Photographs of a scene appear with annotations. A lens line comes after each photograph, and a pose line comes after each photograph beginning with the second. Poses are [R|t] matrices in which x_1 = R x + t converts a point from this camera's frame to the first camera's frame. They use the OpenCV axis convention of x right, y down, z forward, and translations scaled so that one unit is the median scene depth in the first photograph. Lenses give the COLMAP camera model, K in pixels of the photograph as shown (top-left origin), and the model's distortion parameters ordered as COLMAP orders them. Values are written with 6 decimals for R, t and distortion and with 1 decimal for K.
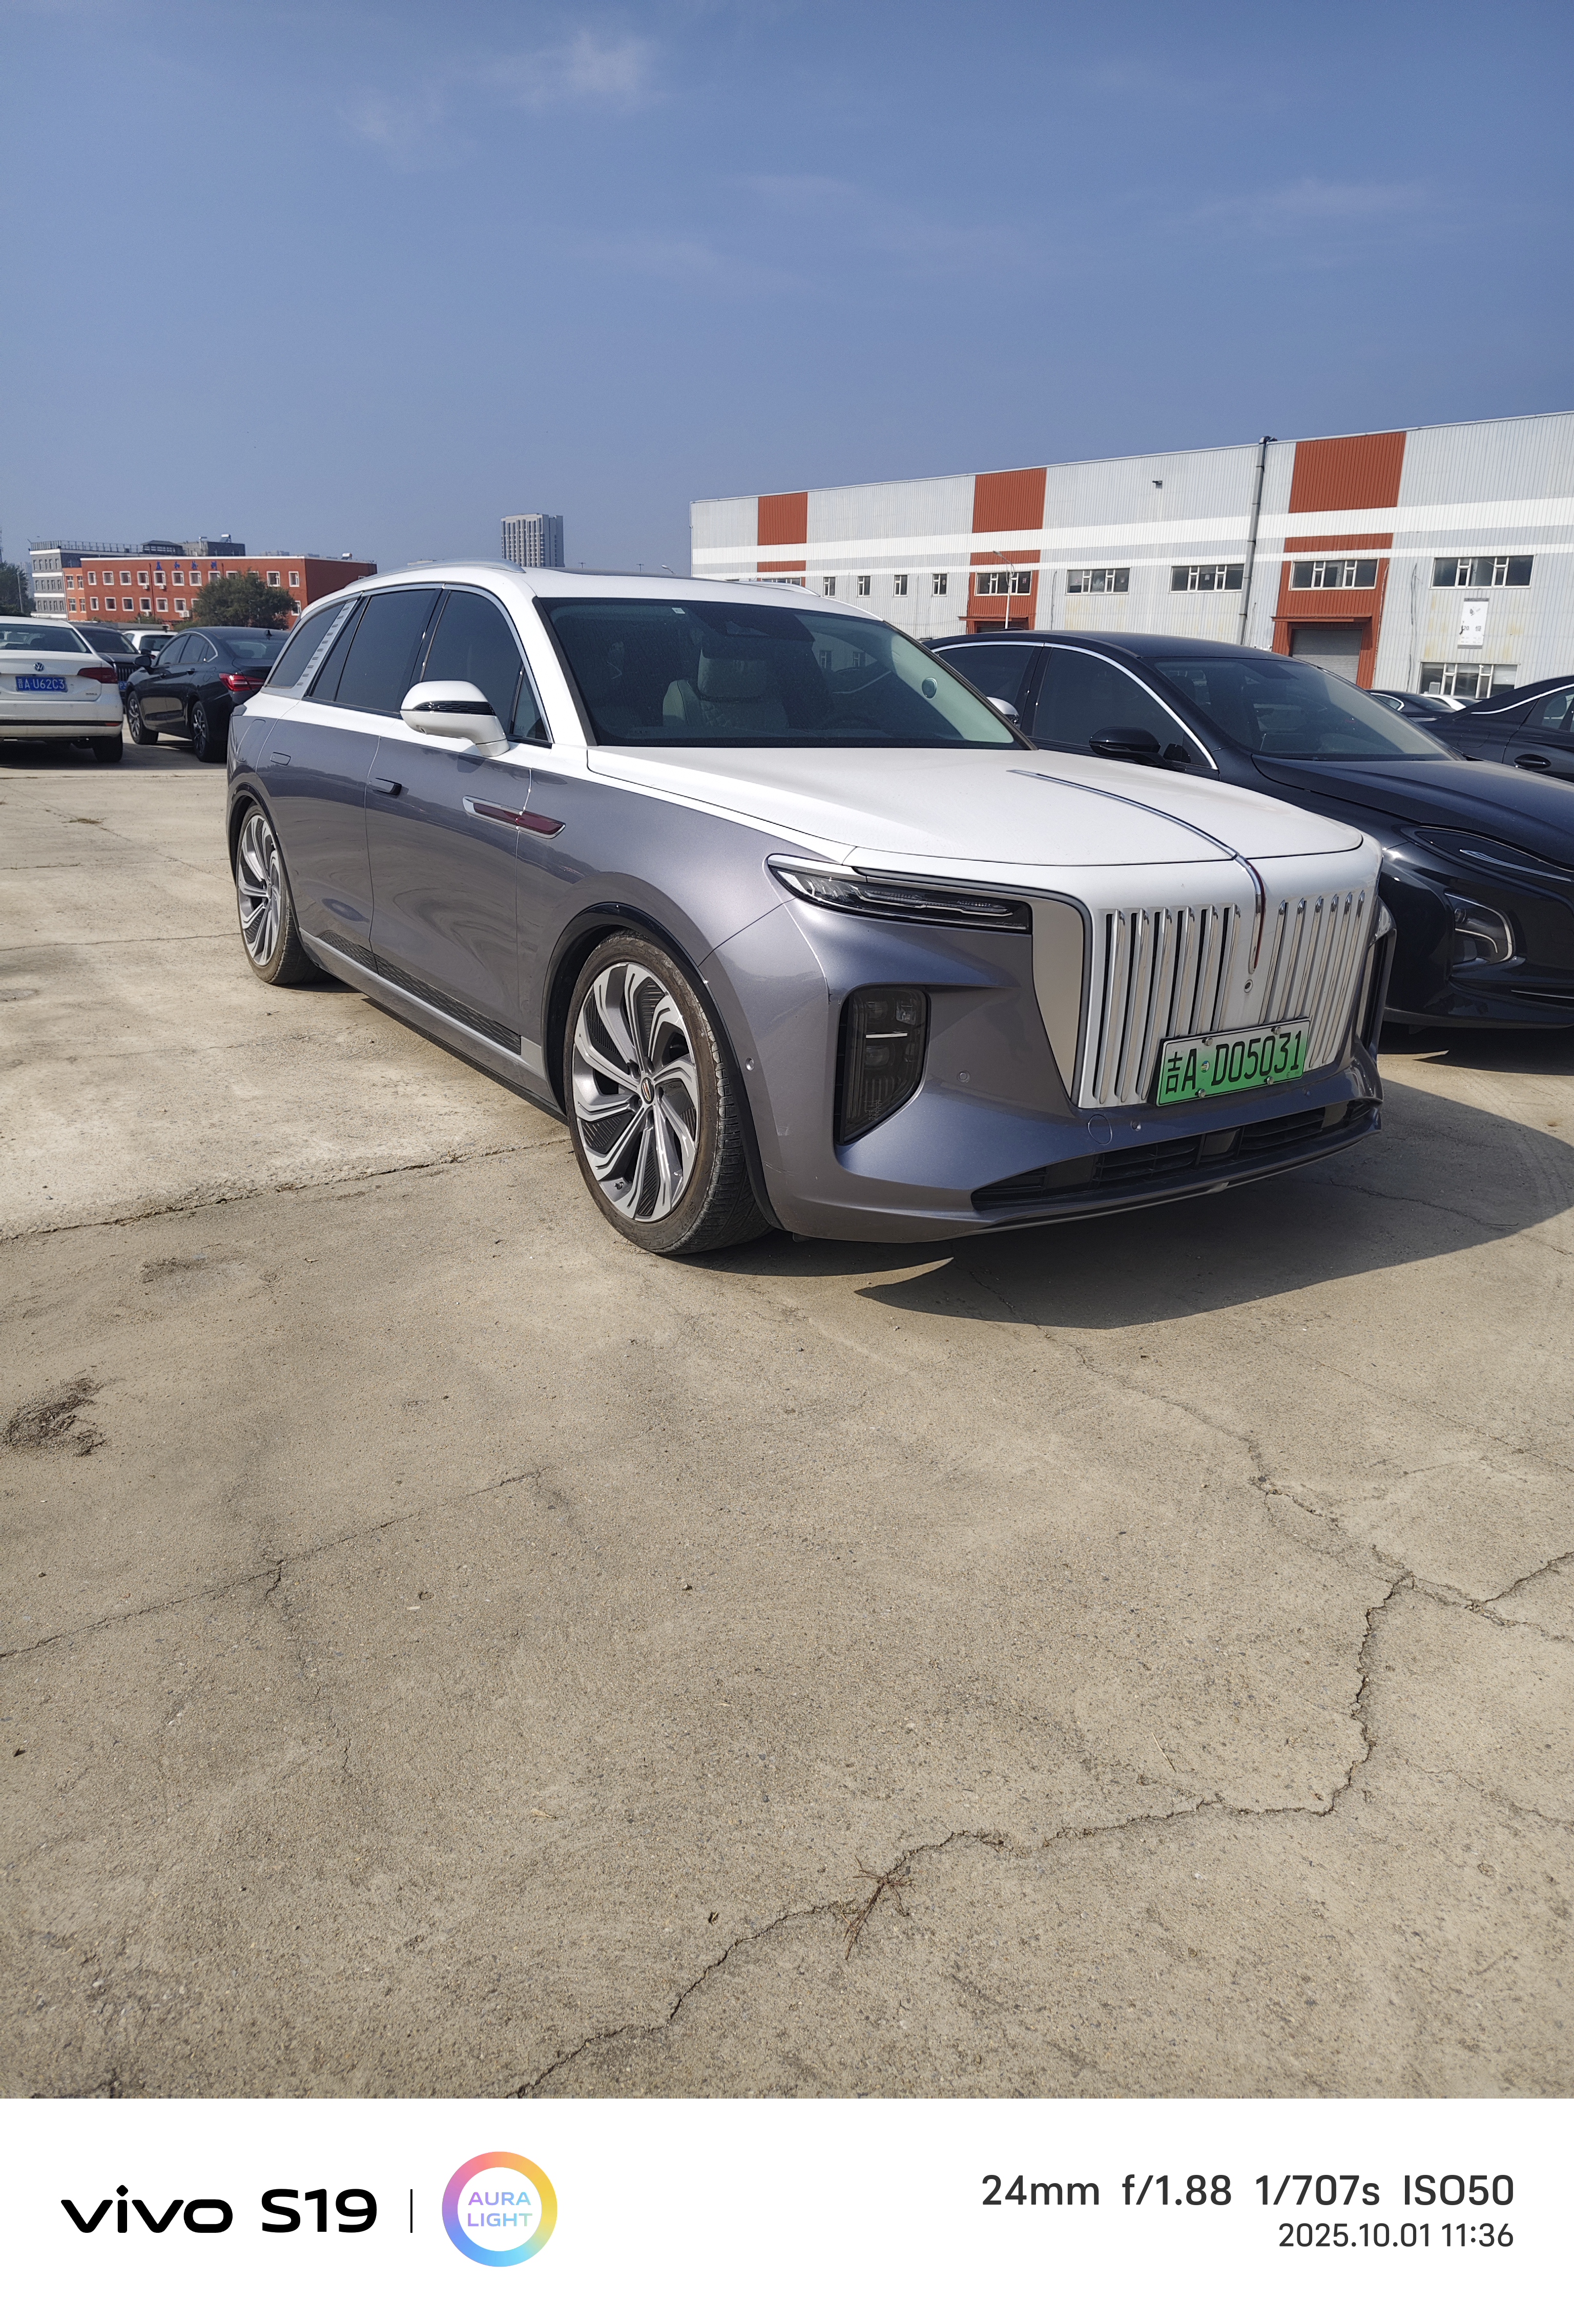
lens RADIAL K [[1475.0, 0, 780.3], [0, 1475.0, 1031.4], [0, 0, 1]] dist [0.062526, -0.077128]
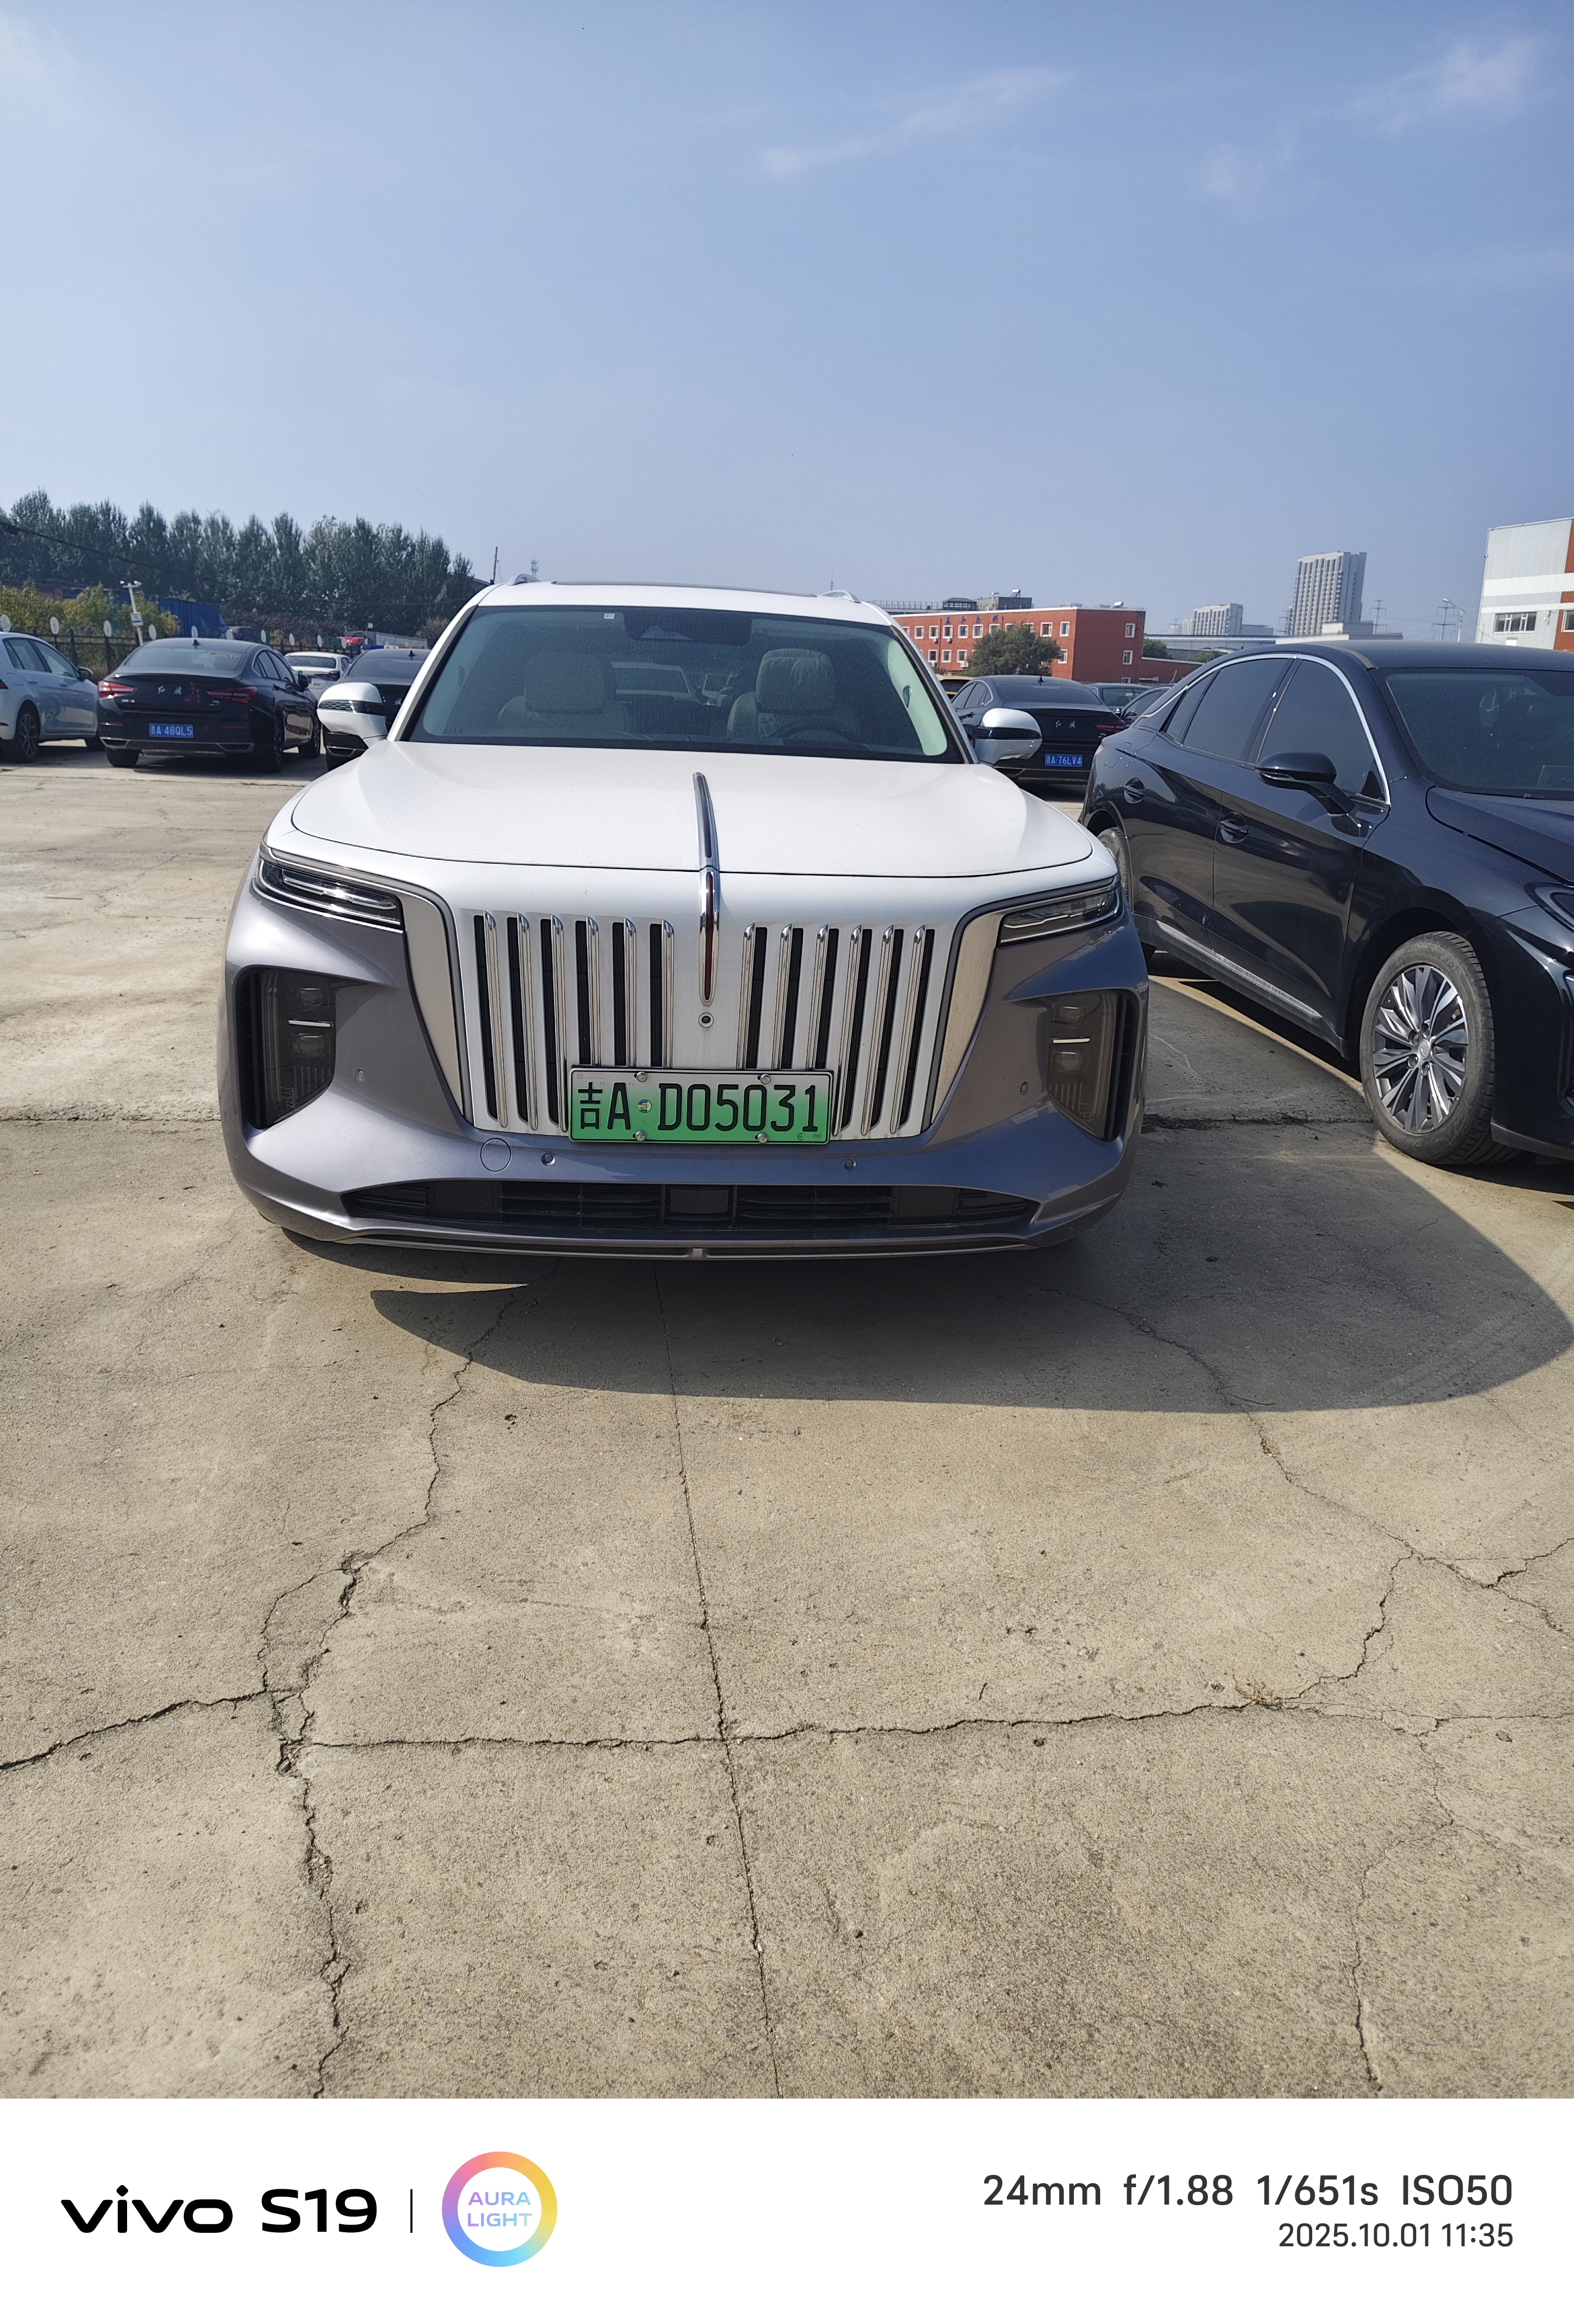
lens RADIAL K [[1475.0, 0, 780.3], [0, 1475.0, 1031.4], [0, 0, 1]] dist [0.062526, -0.077128]
pose [[0.860389, 0.110410, -0.497535, 0.749561], [-0.125744, 0.992059, 0.002703, -0.030692], [0.493882, 0.060236, 0.867440, 0.274674]]
